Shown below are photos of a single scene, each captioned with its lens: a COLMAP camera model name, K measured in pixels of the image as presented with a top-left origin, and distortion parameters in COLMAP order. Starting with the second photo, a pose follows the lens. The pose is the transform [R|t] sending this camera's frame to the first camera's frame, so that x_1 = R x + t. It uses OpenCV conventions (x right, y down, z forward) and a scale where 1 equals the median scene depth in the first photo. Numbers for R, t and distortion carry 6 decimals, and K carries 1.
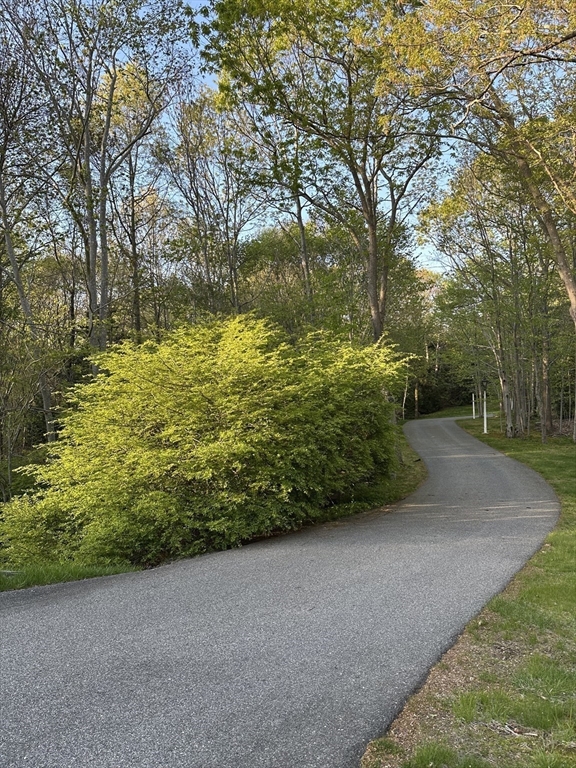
lens RADIAL K [[543.4, 0, 282.0], [0, 543.4, 384.6], [0, 0, 1]] dist [0.050605, -0.064656]
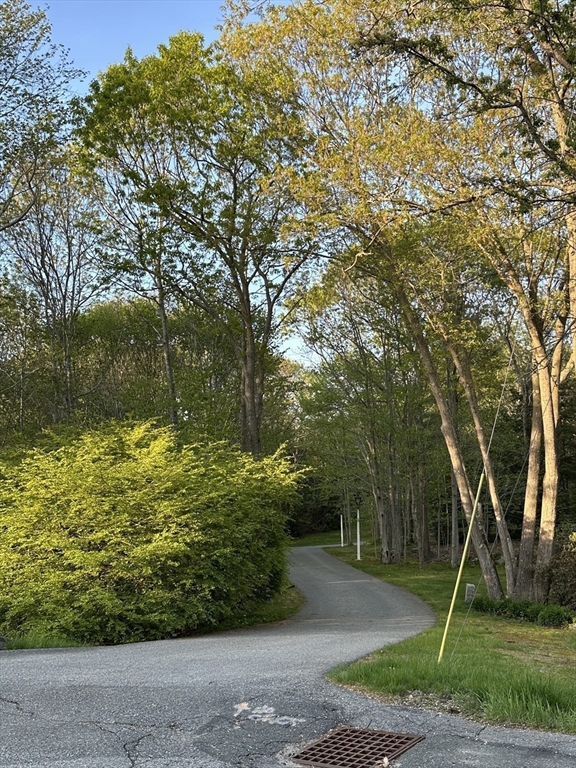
lens RADIAL K [[785.6, 0, 288.9], [0, 785.6, 383.8], [0, 0, 1]] dist [-0.062669, 0.000000]
pose [[0.960639, 0.048675, 0.273502, -0.133948], [-0.005986, 0.987929, -0.154794, 0.013788], [-0.277735, 0.147064, 0.949334, -0.279969]]
